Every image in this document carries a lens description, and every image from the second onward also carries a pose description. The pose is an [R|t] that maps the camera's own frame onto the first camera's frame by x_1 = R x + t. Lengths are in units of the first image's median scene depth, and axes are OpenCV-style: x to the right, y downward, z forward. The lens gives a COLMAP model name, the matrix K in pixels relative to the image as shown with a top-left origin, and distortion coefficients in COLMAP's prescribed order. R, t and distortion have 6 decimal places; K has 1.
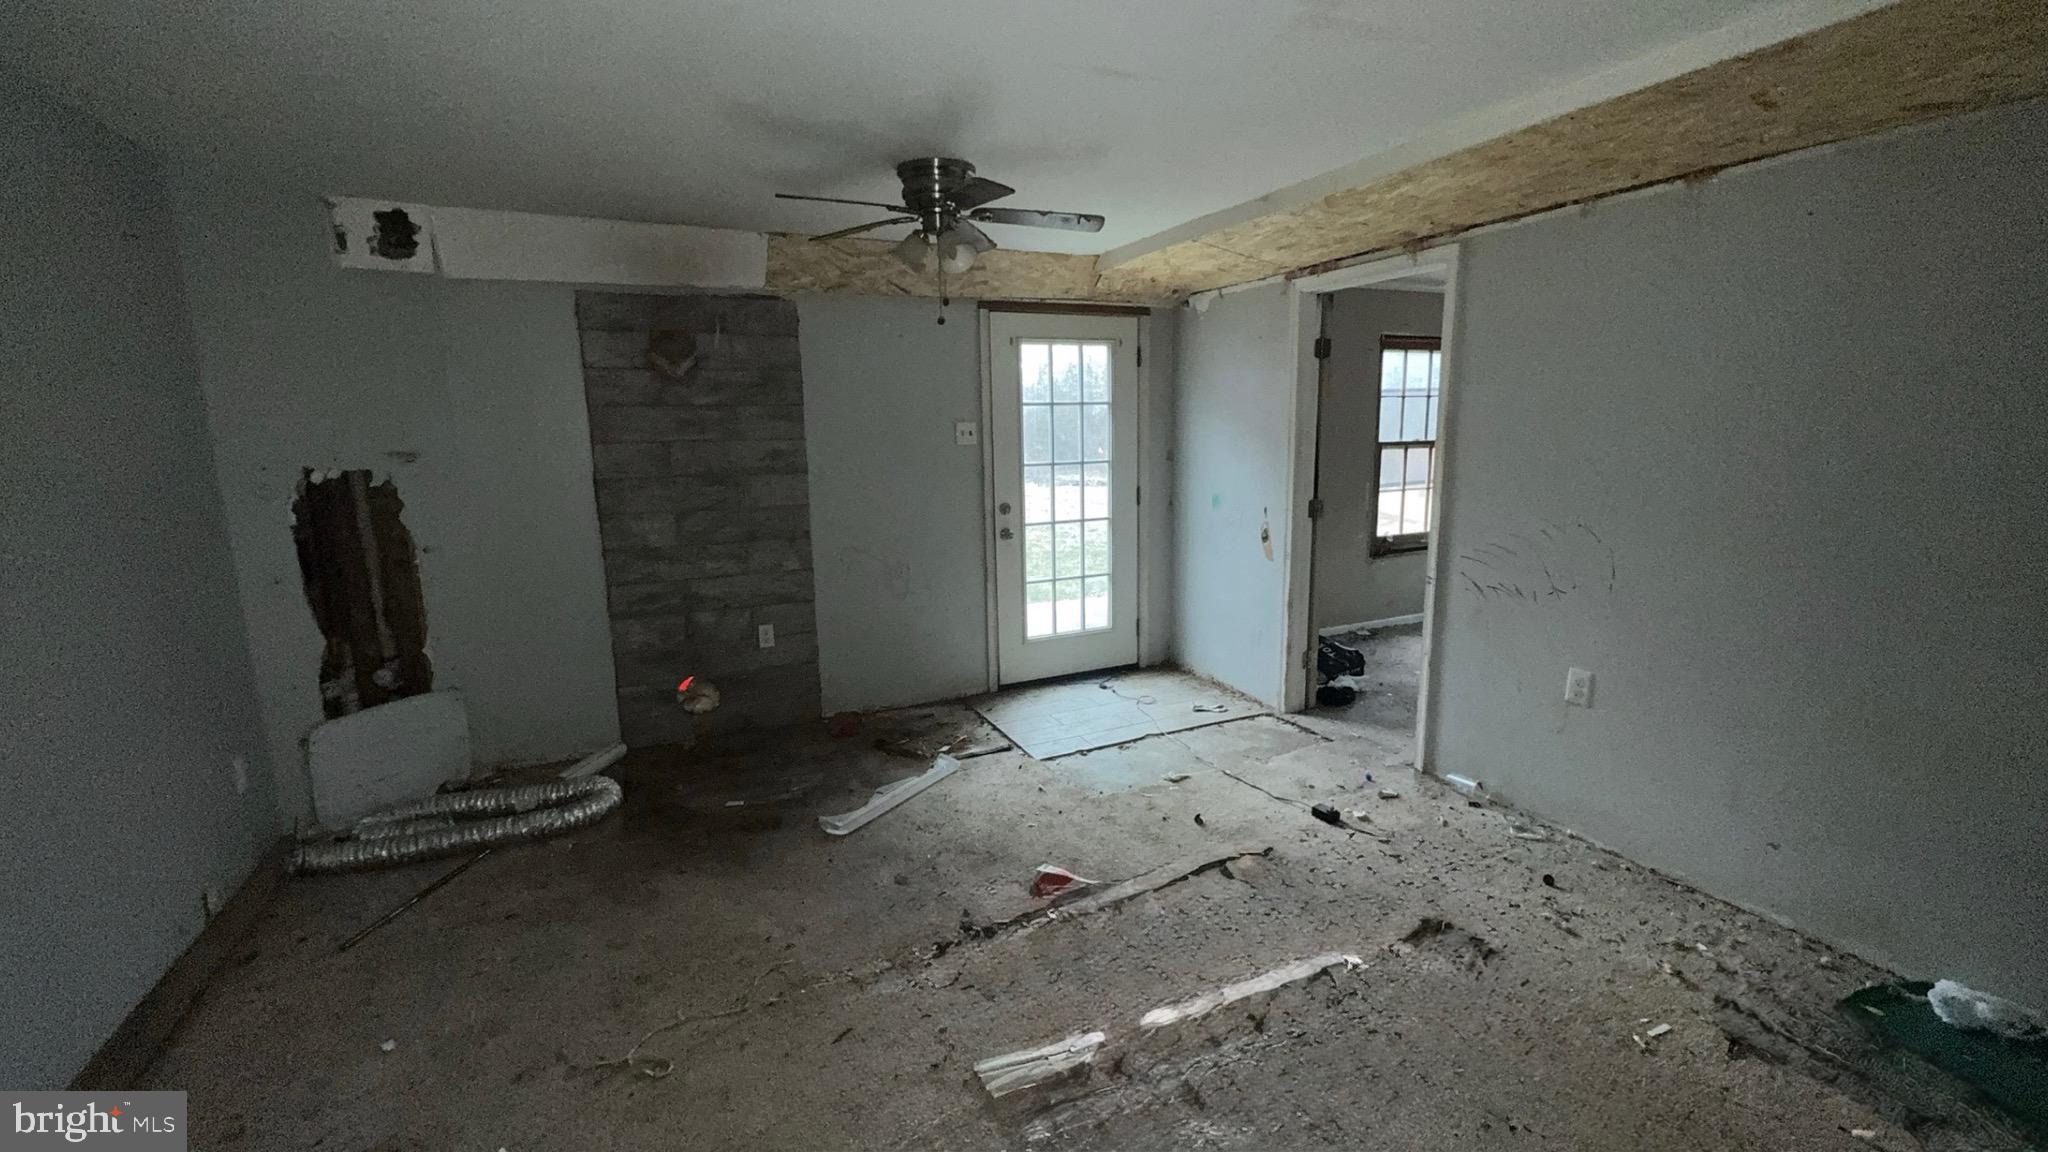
lens RADIAL K [[841.1, 0, 1017.1], [0, 841.1, 580.7], [0, 0, 1]] dist [-0.004406, -0.000138]
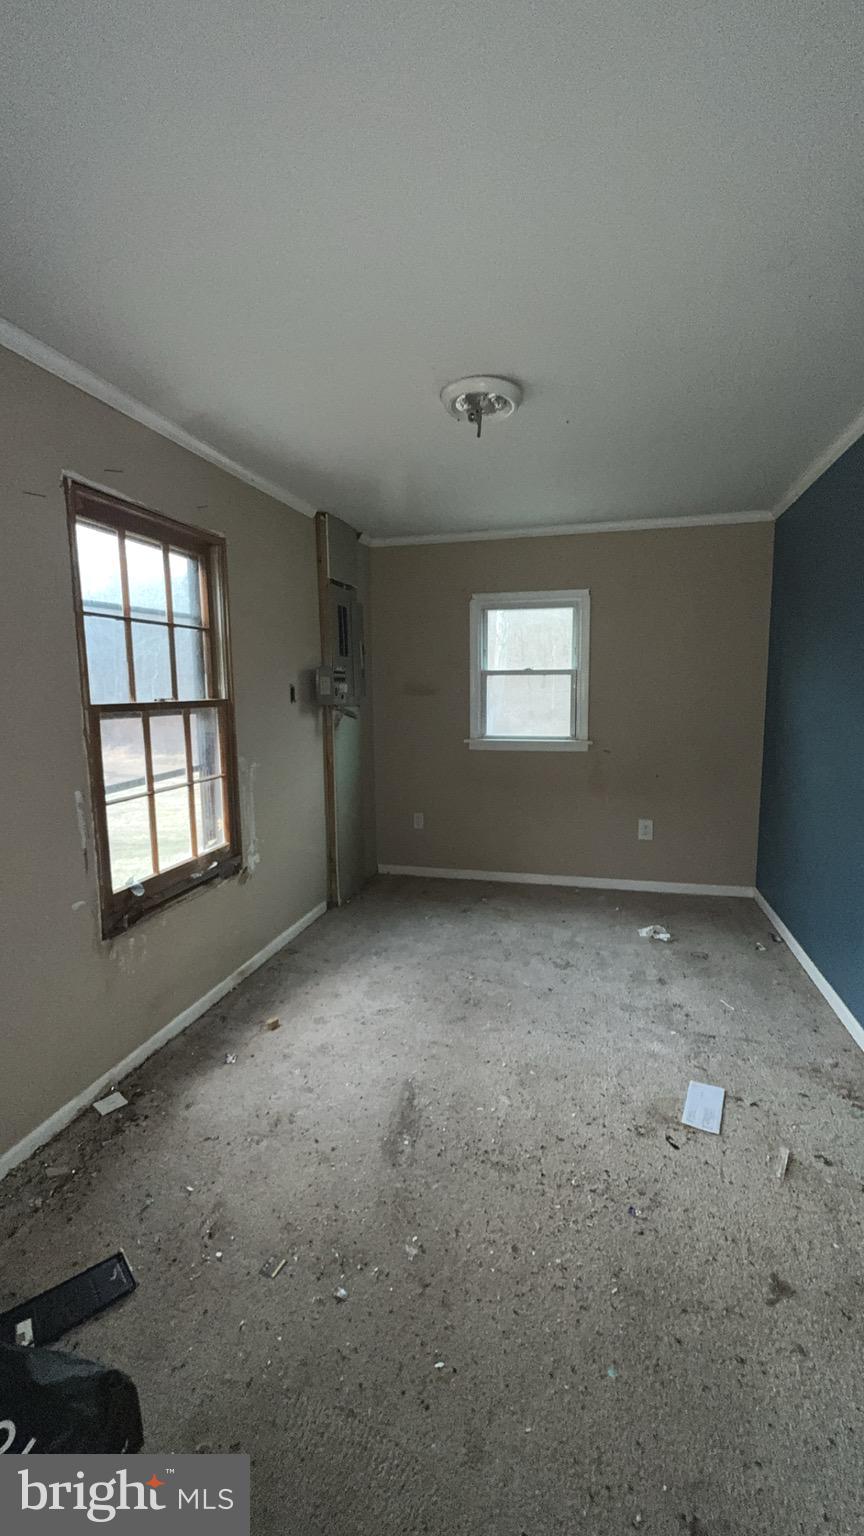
lens RADIAL K [[630.8, 0, 428.8], [0, 630.8, 773.8], [0, 0, 1]] dist [-0.004406, -0.000138]
pose [[0.627641, -0.089113, 0.773386, 0.261765], [0.128654, 0.991641, 0.009852, -0.101650], [-0.767799, 0.093316, 0.633859, 0.608675]]
